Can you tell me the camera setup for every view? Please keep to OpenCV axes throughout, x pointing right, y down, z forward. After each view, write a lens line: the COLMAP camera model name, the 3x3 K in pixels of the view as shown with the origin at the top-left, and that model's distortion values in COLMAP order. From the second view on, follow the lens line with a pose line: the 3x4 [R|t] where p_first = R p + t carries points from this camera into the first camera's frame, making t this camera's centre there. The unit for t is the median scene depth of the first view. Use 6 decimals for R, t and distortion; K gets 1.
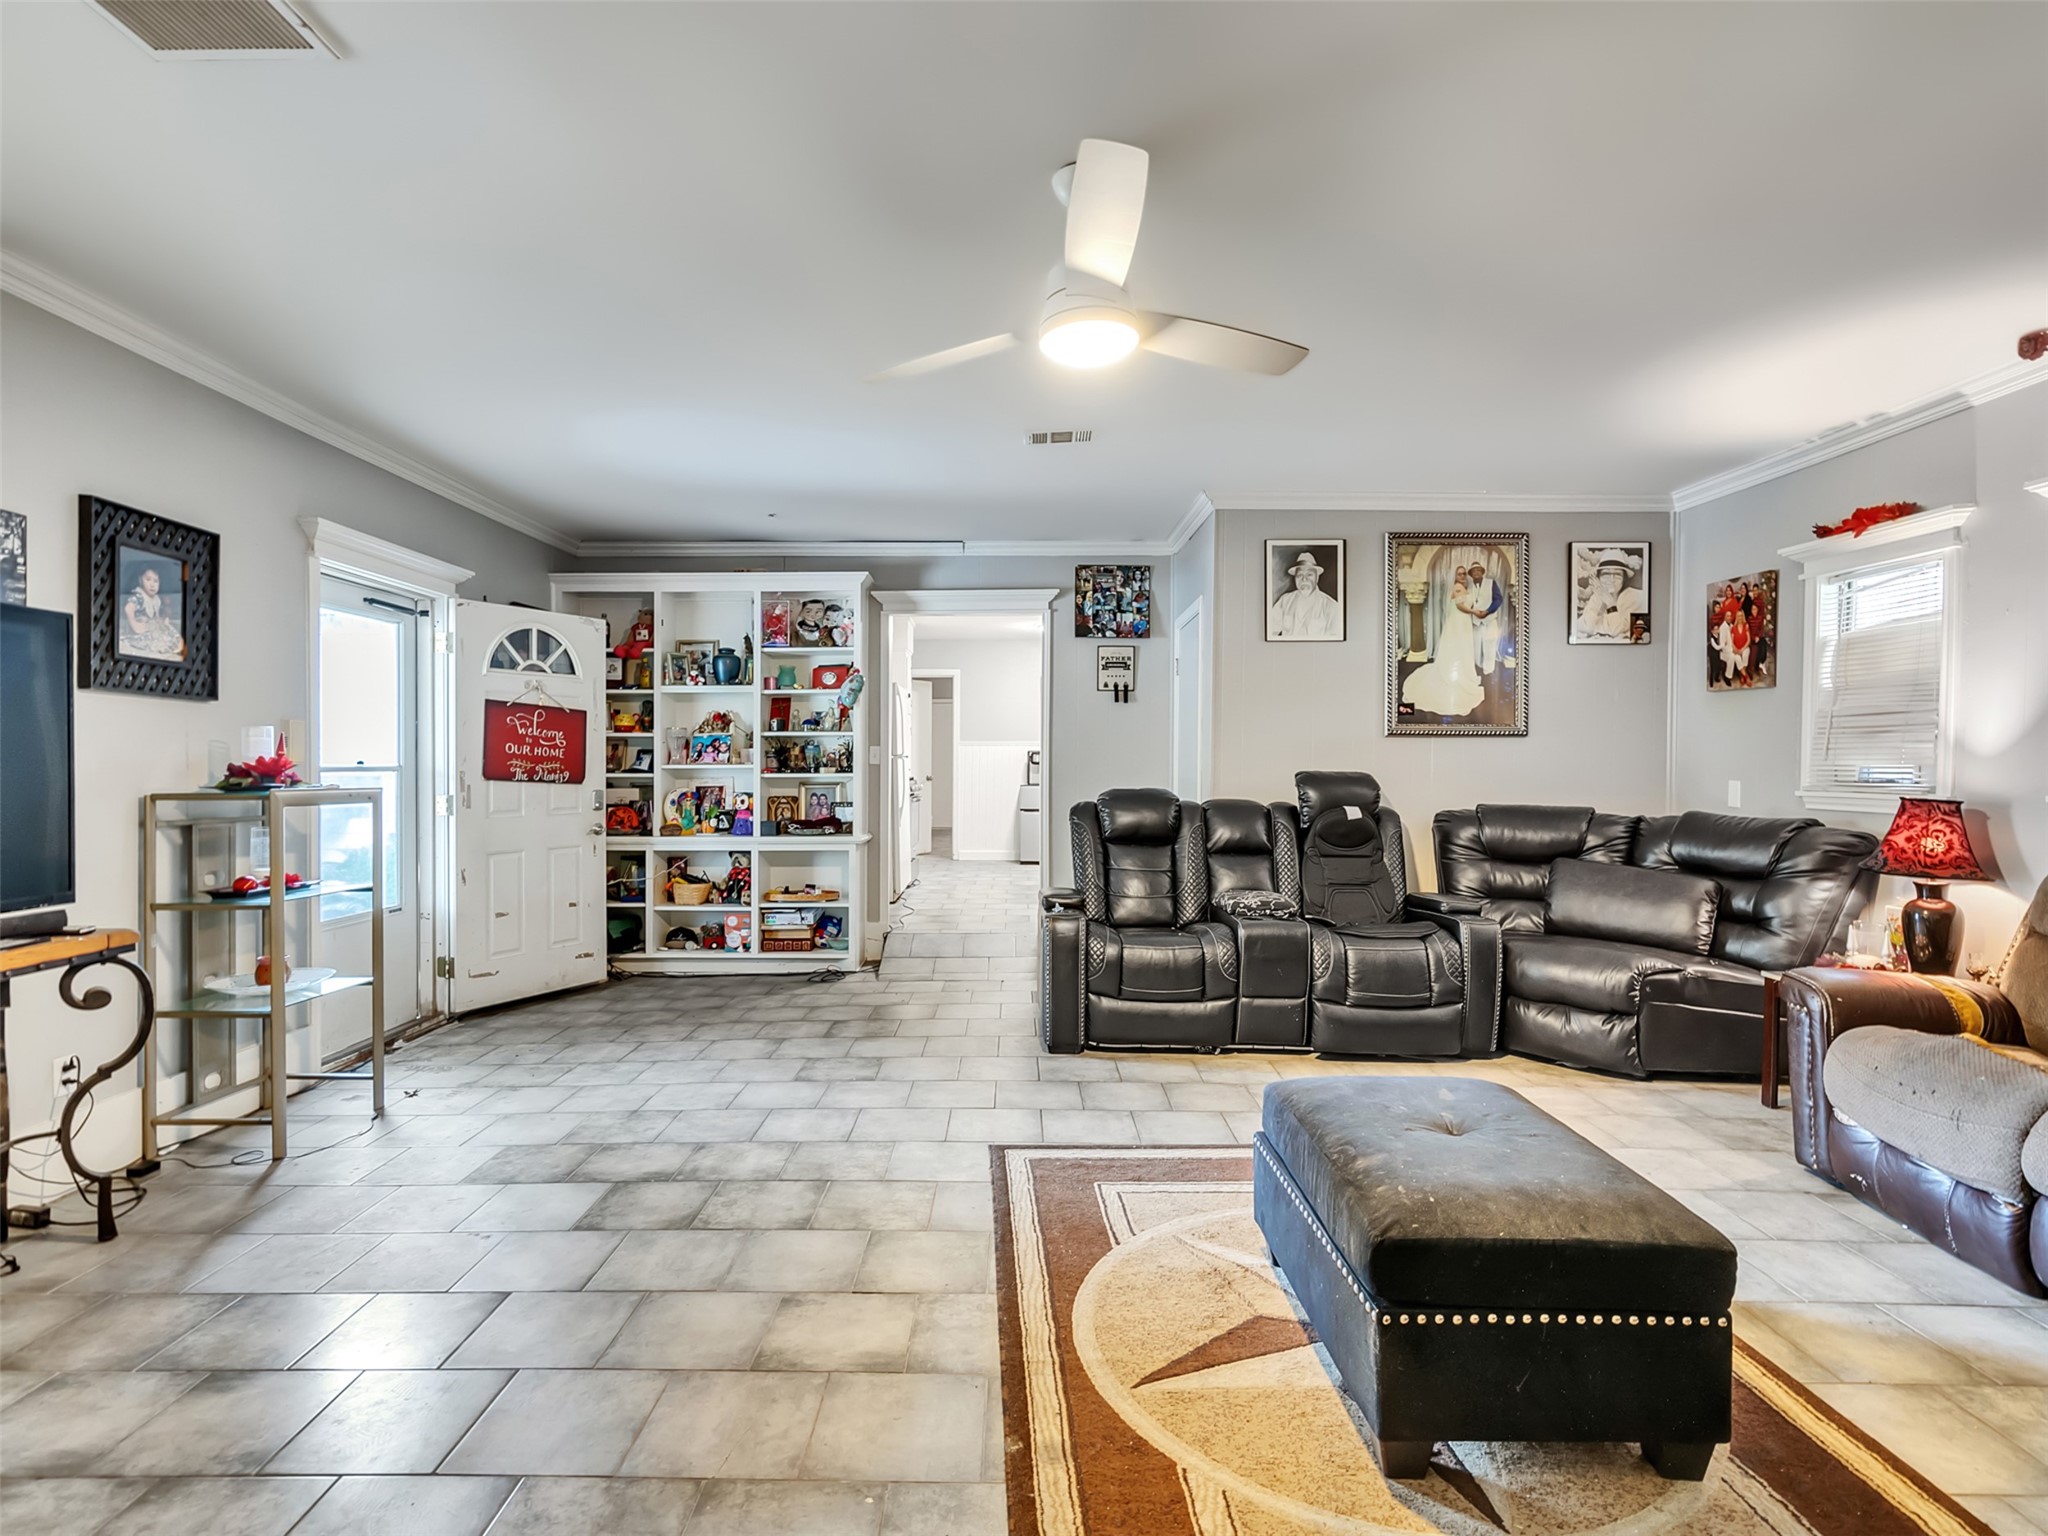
lens RADIAL K [[1044.8, 0, 1004.0], [0, 1044.8, 776.8], [0, 0, 1]] dist [-0.009129, 0.005425]
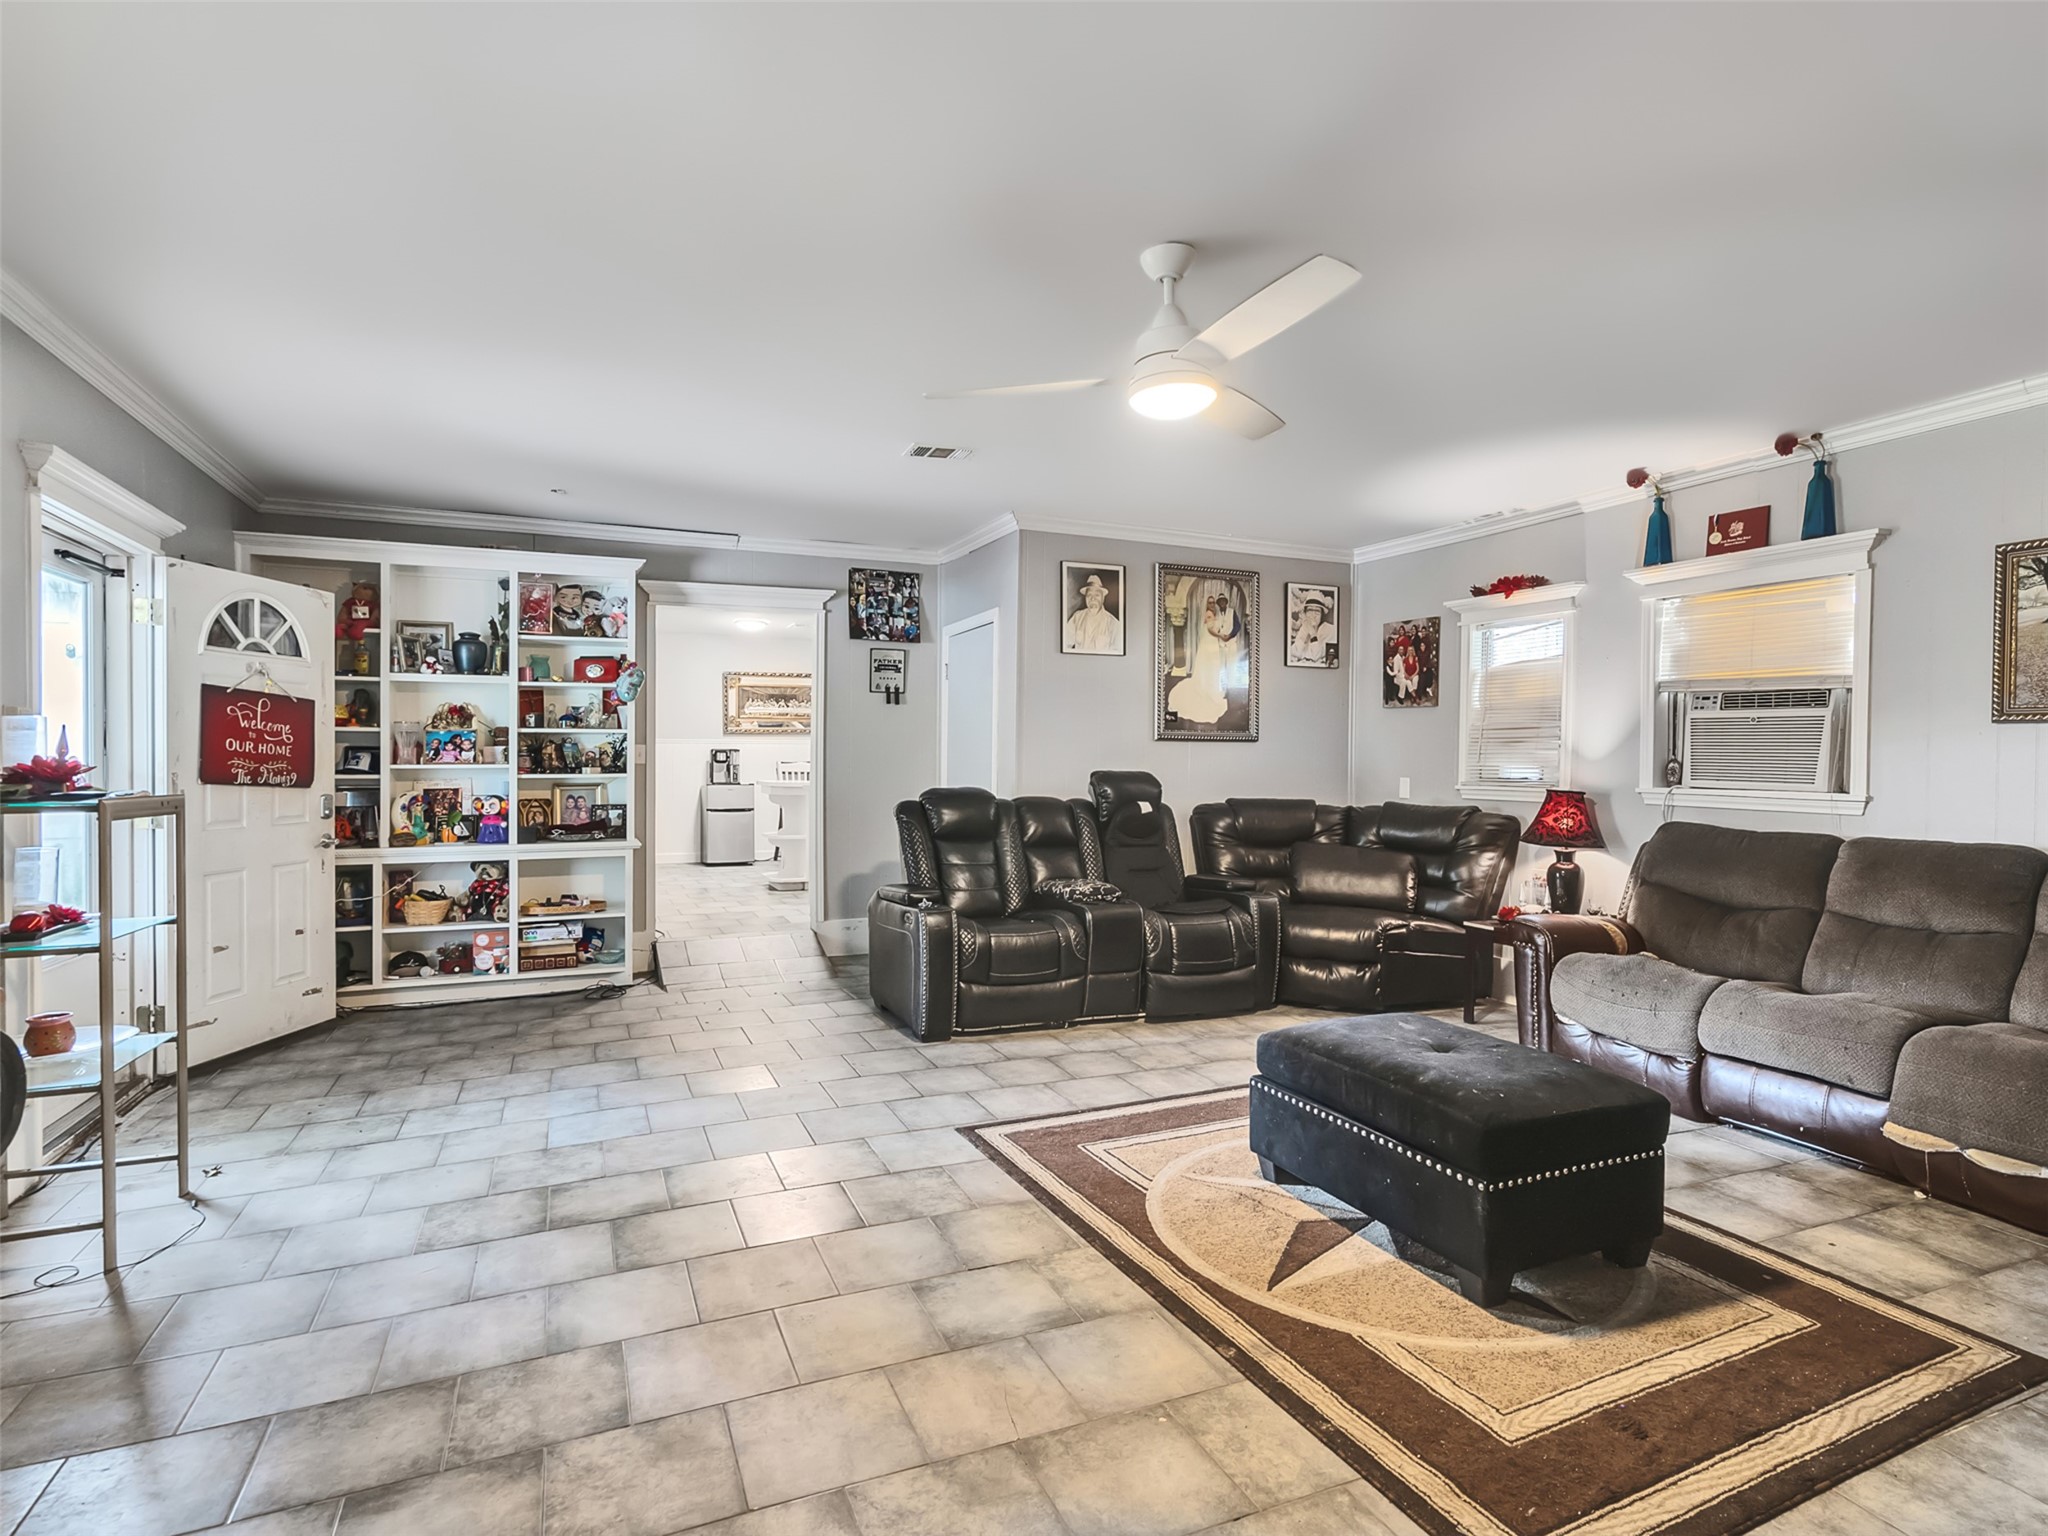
lens RADIAL K [[1044.8, 0, 1005.8], [0, 1044.8, 777.5], [0, 0, 1]] dist [-0.009129, 0.005425]
pose [[0.917504, -0.004323, 0.397704, -0.294357], [0.003200, 0.999989, 0.003487, -0.002928], [-0.397714, -0.001927, 0.917507, 0.012343]]
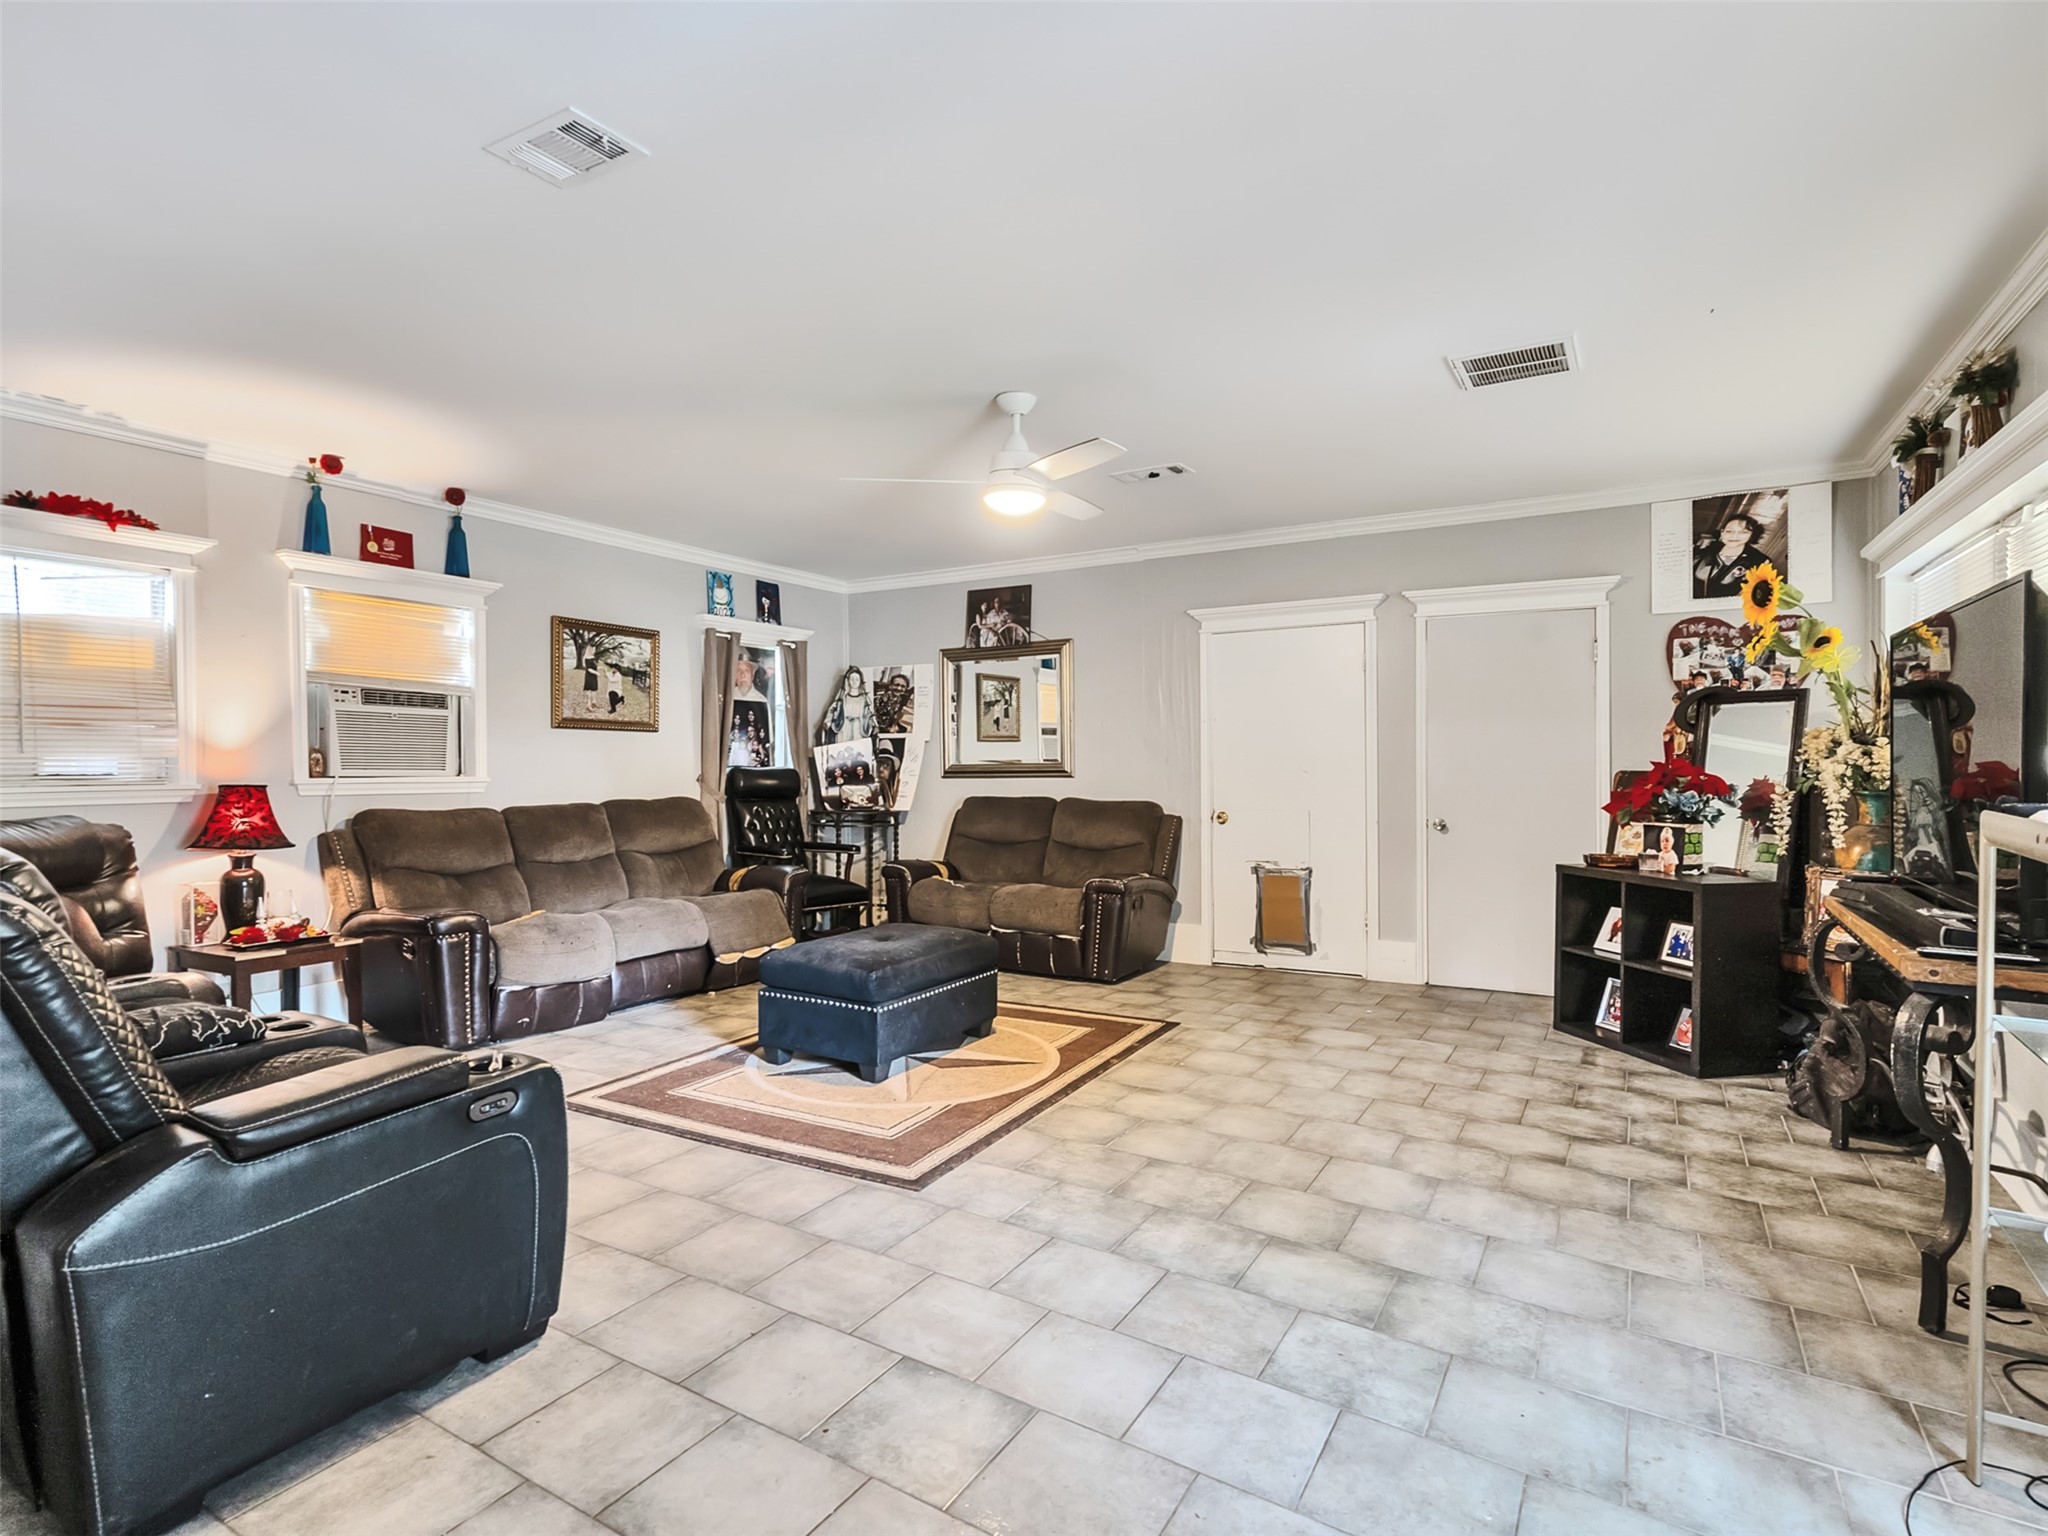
lens RADIAL K [[1044.8, 0, 1011.4], [0, 1044.8, 773.3], [0, 0, 1]] dist [-0.009129, 0.005425]
pose [[-0.862425, -0.010919, 0.506067, -0.403382], [0.005367, 0.999514, 0.030712, -0.021209], [-0.506156, 0.029203, -0.861947, 1.312638]]
